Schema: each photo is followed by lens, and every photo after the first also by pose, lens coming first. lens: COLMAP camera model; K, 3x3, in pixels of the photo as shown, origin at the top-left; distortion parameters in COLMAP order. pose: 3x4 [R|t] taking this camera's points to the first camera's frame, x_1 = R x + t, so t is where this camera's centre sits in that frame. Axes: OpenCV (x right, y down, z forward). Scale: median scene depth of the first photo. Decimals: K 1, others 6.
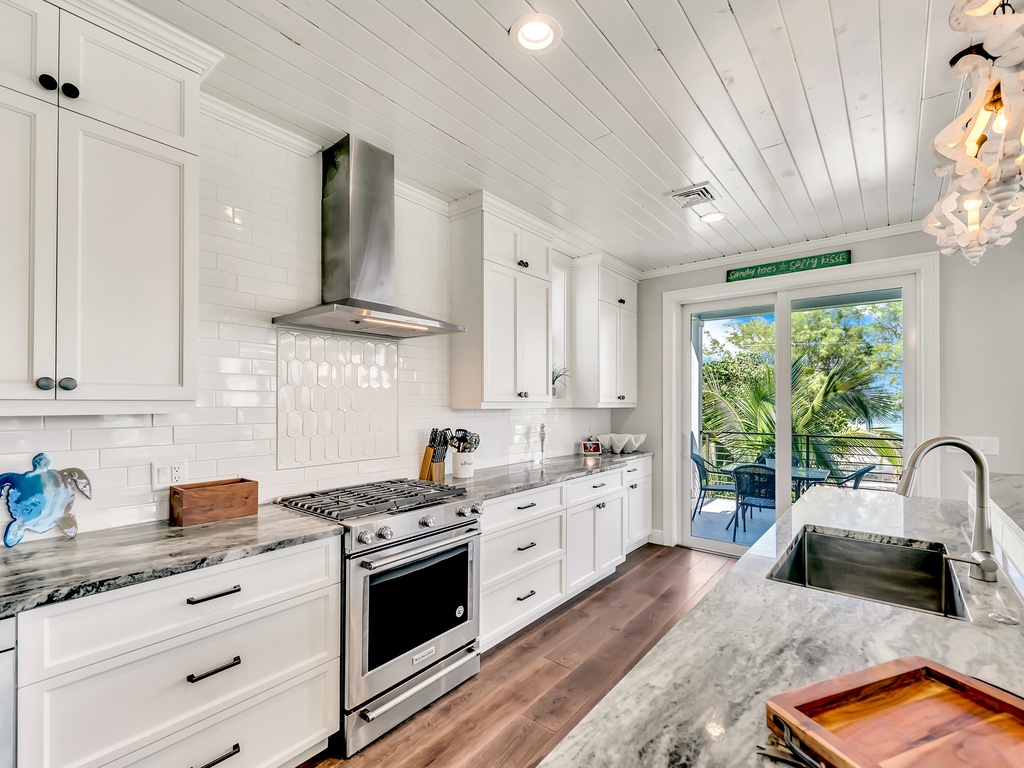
lens RADIAL K [[470.4, 0, 514.1], [0, 470.4, 398.0], [0, 0, 1]] dist [0.003664, 0.000222]
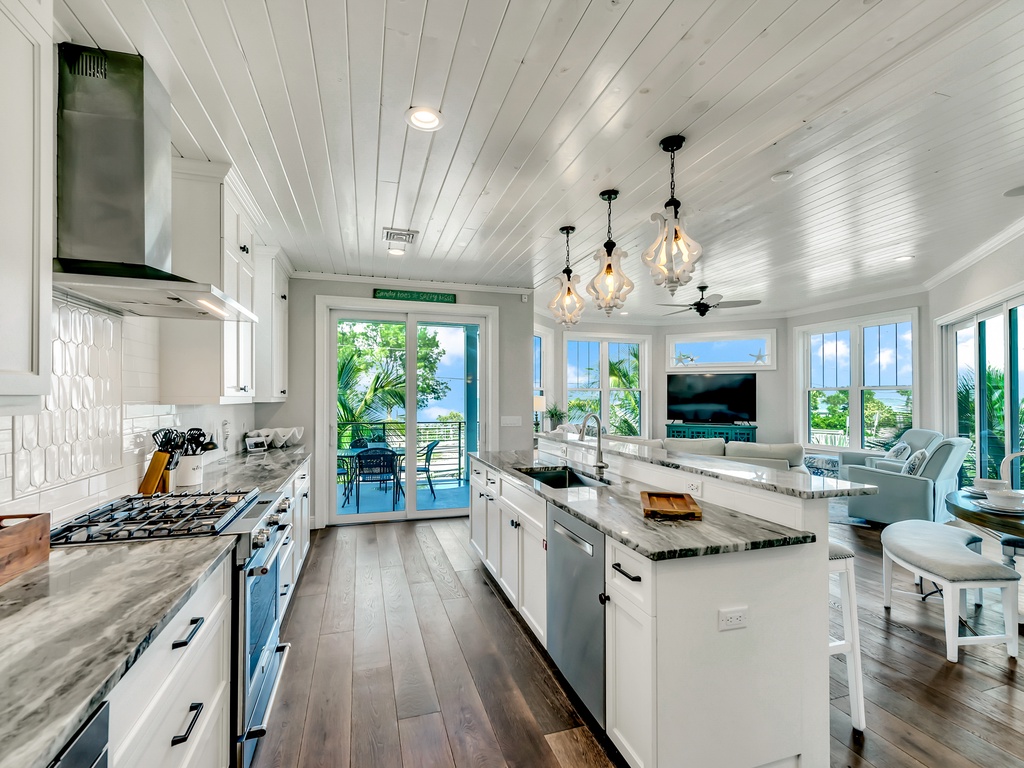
lens RADIAL K [[470.4, 0, 514.1], [0, 470.4, 398.0], [0, 0, 1]] dist [0.003664, 0.000222]
pose [[0.546606, -0.002172, 0.837387, -0.486068], [-0.008253, 0.999934, 0.007981, -0.000969], [-0.837349, -0.011274, 0.546552, 0.037824]]
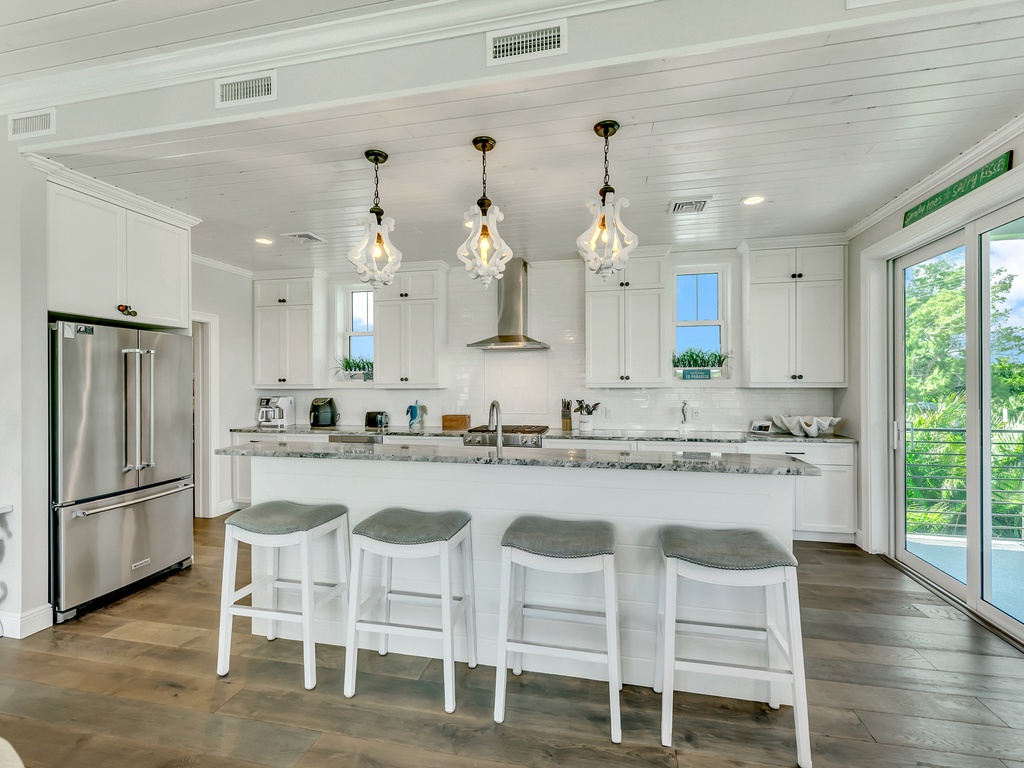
lens RADIAL K [[474.2, 0, 512.0], [0, 474.2, 384.0], [0, 0, 1]] dist [-0.000217, -0.000139]
pose [[0.439258, -0.003424, -0.898354, 1.146133], [0.015544, 0.999872, 0.003790, 0.001889], [0.898226, -0.015629, 0.439255, 0.079423]]
